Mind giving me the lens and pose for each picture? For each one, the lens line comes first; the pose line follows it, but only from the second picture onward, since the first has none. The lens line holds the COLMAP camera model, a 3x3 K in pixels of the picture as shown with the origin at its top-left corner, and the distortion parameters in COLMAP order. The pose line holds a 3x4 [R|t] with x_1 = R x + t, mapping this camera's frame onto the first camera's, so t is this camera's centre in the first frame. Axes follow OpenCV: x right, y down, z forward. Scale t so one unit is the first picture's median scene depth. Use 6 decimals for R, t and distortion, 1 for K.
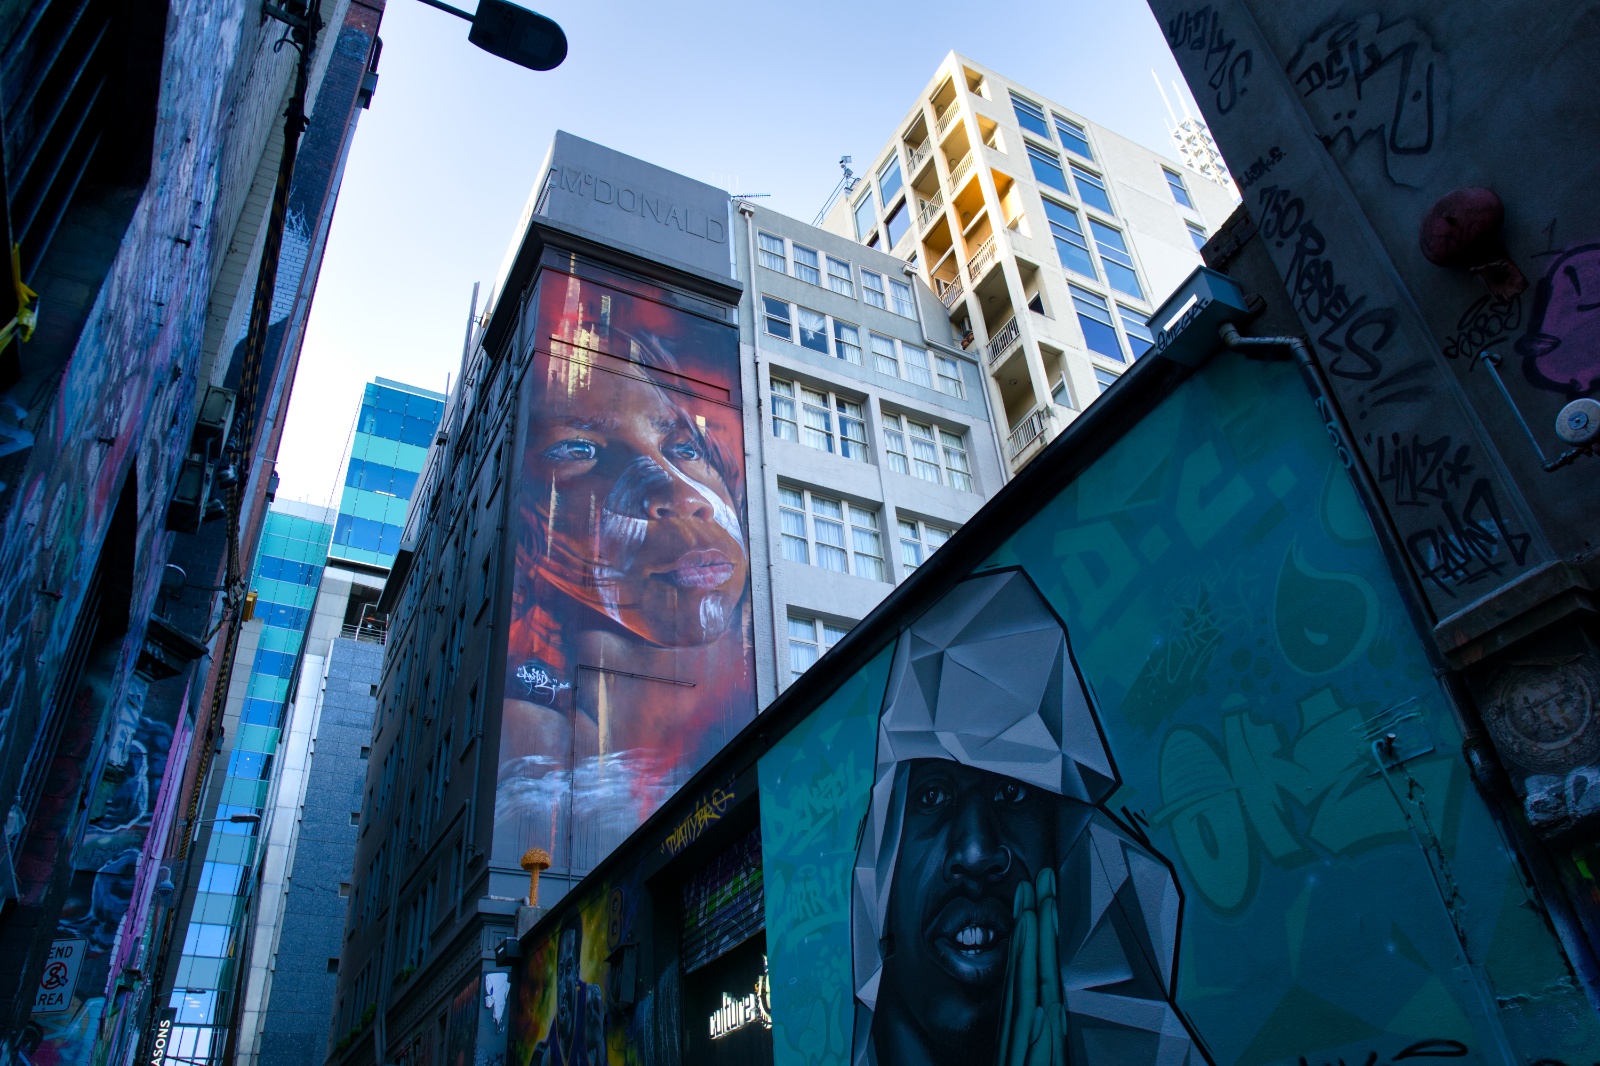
lens RADIAL K [[1122.0, 0, 798.3], [0, 1122.0, 527.5], [0, 0, 1]] dist [-0.110303, 0.070048]
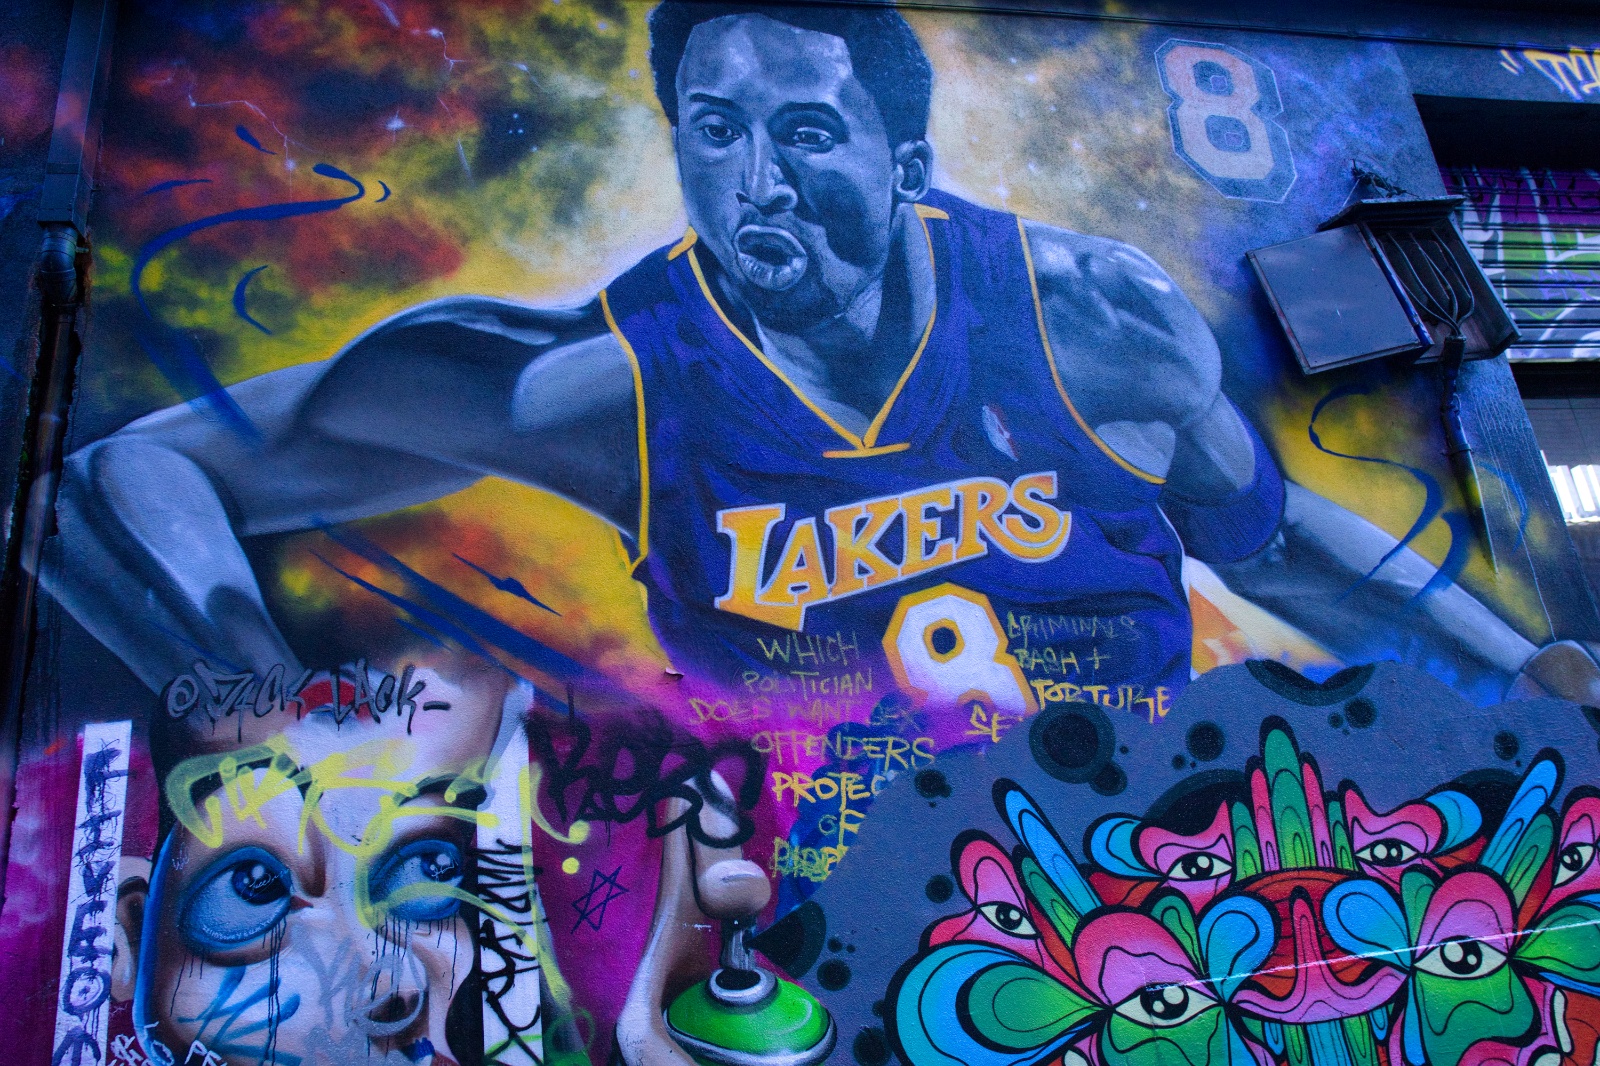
lens RADIAL K [[1122.0, 0, 810.1], [0, 1122.0, 529.1], [0, 0, 1]] dist [-0.110303, 0.070048]
pose [[0.319565, 0.341554, 0.883866, -0.253180], [-0.476098, 0.864364, -0.161882, 0.319773], [-0.819273, -0.369075, 0.438833, 0.503524]]
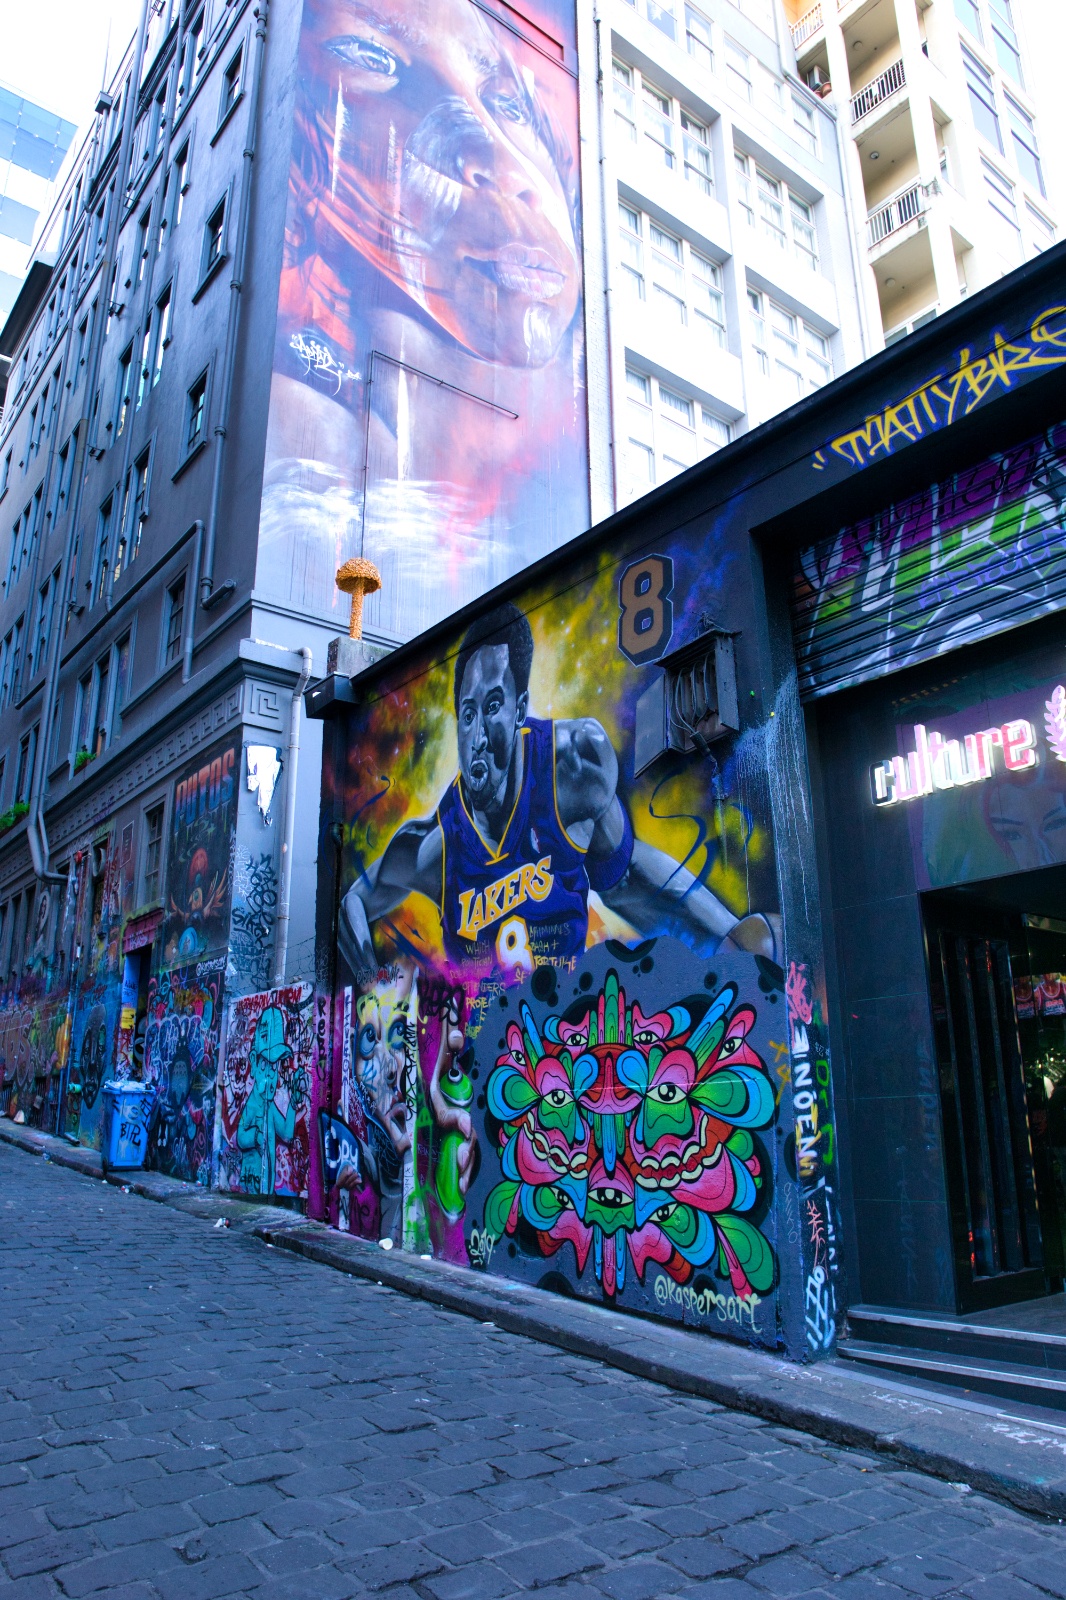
lens RADIAL K [[1122.0, 0, 534.0], [0, 1122.0, 801.9], [0, 0, 1]] dist [-0.110303, 0.070048]
pose [[0.981332, 0.110091, 0.157693, -0.166658], [-0.153784, 0.941570, 0.299660, 0.157823], [-0.115489, -0.318317, 0.940923, 0.239909]]
